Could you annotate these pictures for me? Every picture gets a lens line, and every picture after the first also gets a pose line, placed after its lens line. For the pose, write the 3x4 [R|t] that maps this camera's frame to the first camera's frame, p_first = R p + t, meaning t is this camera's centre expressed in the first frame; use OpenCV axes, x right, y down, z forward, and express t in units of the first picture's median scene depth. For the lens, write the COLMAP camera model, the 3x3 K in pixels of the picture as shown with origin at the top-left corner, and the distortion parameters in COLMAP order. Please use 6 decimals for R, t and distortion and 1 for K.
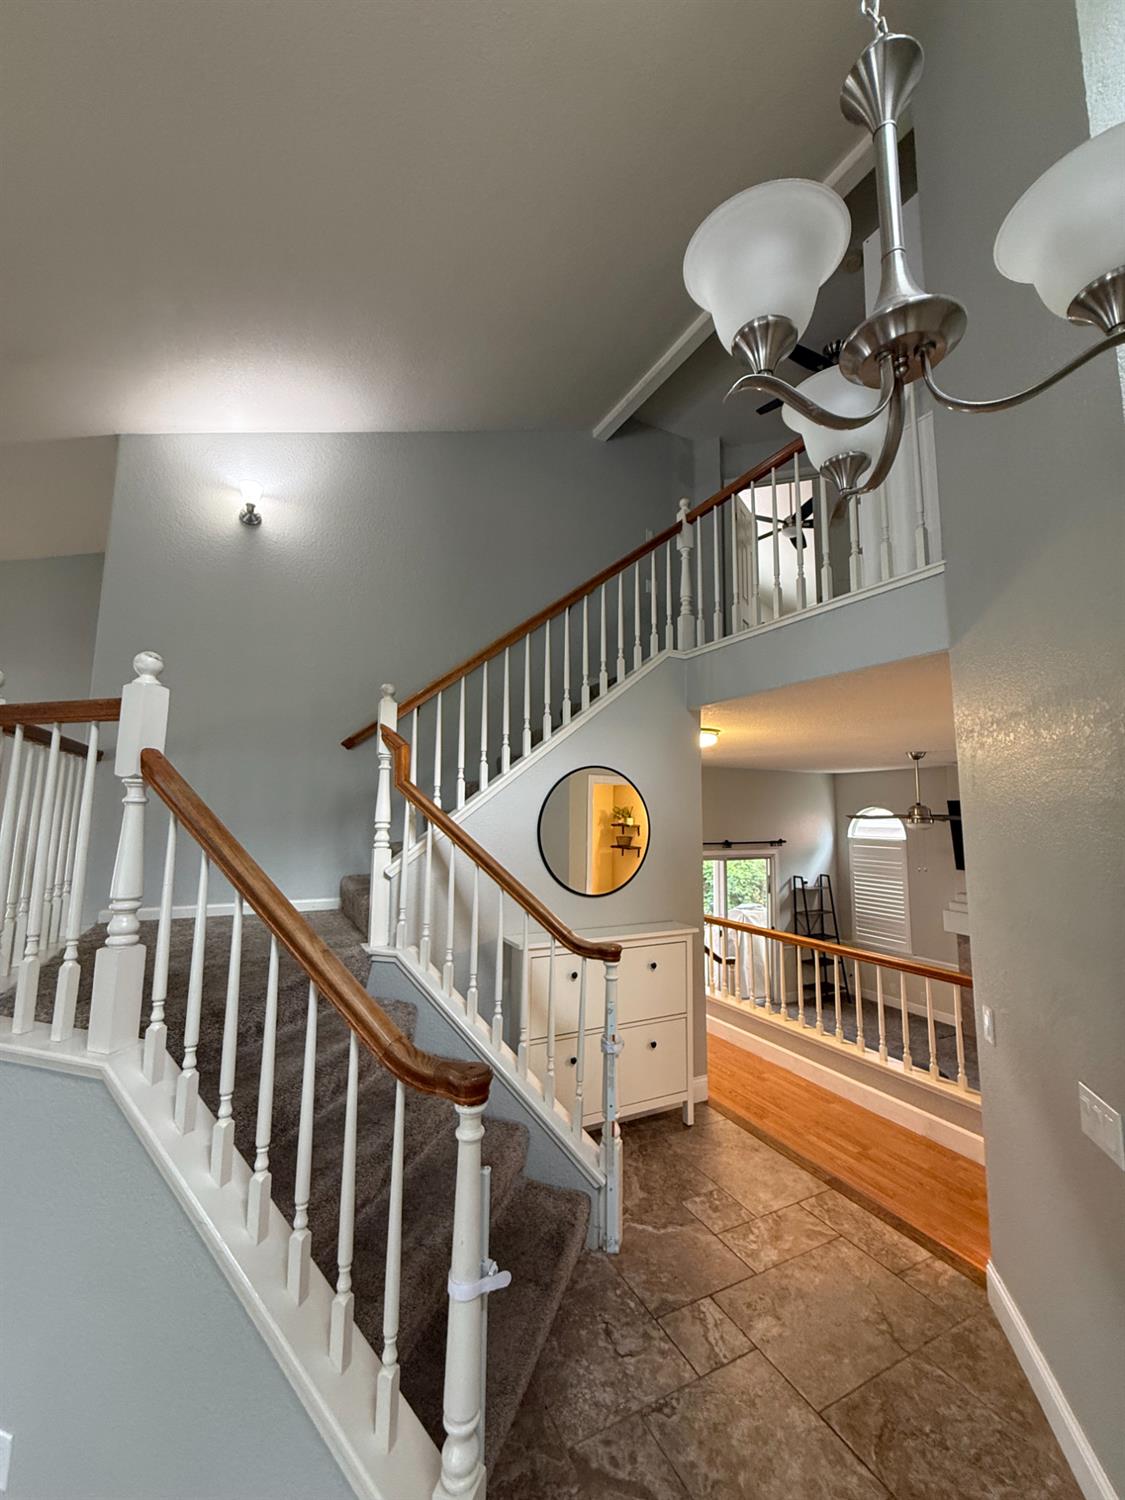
lens RADIAL K [[600.8, 0, 562.5], [0, 600.8, 750.0], [0, 0, 1]] dist [-0.000627, 0.000185]
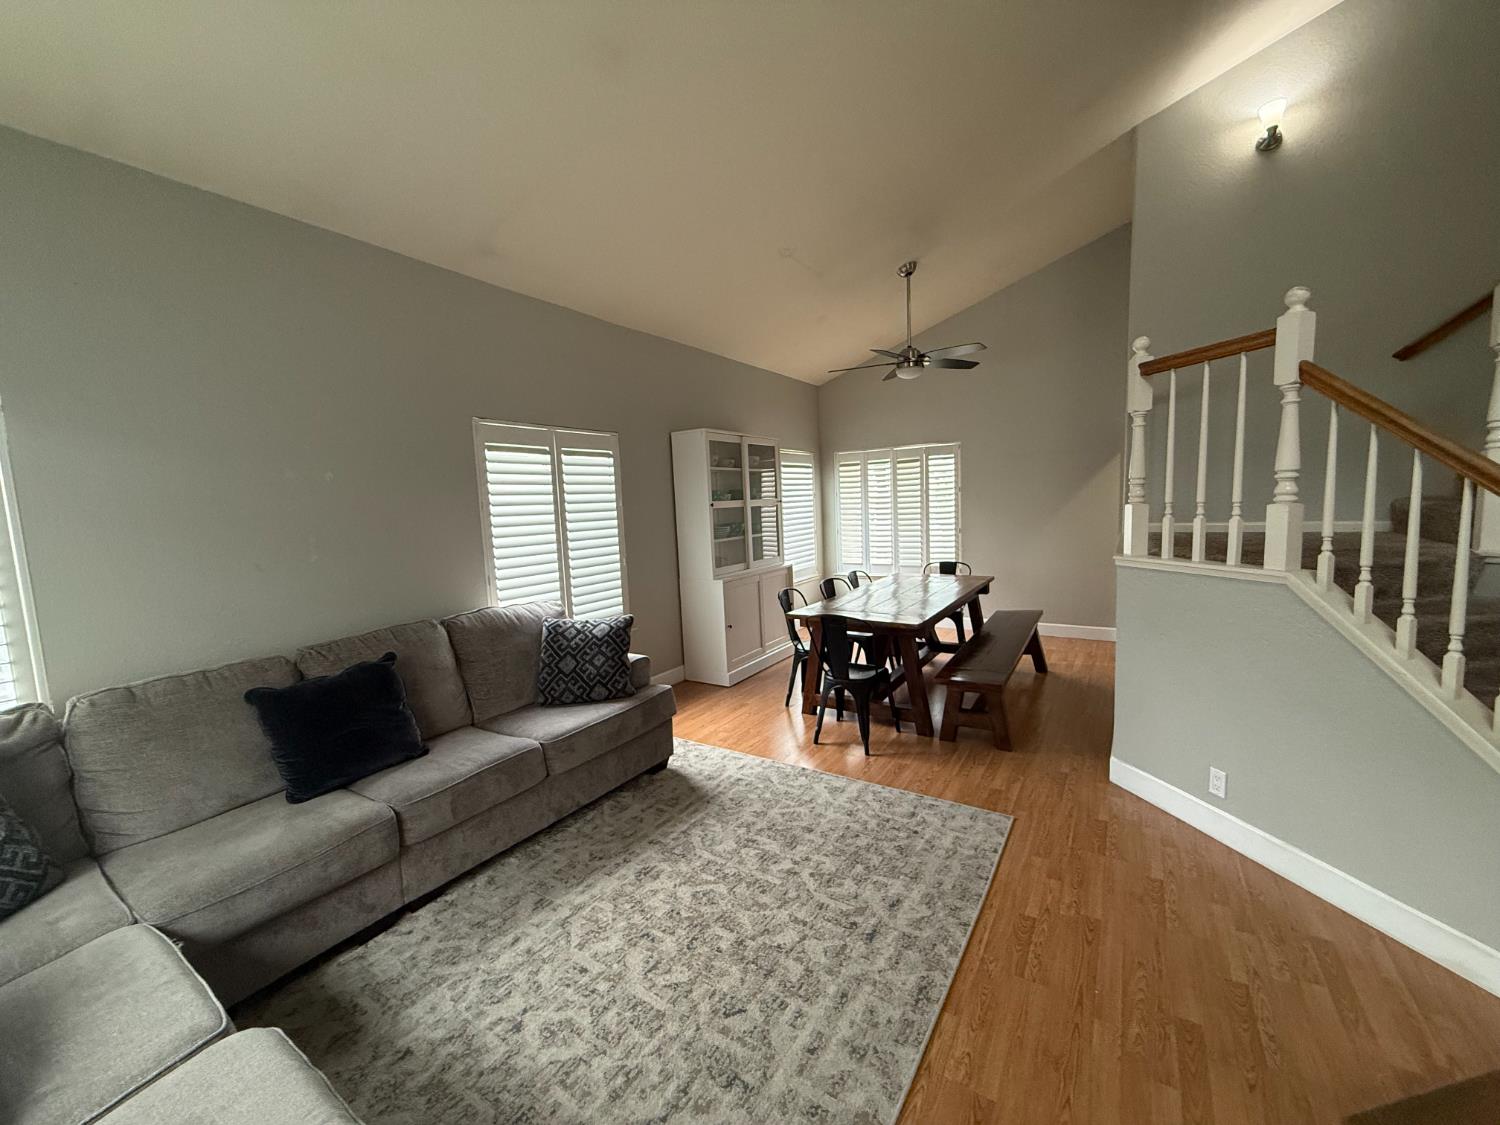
lens RADIAL K [[600.8, 0, 750.0], [0, 600.8, 562.5], [0, 0, 1]] dist [-0.000627, 0.000185]
pose [[0.494321, 0.059247, -0.867258, -0.101328], [0.136493, 0.980009, 0.144749, 0.076246], [0.858496, -0.189927, 0.476352, -0.789054]]
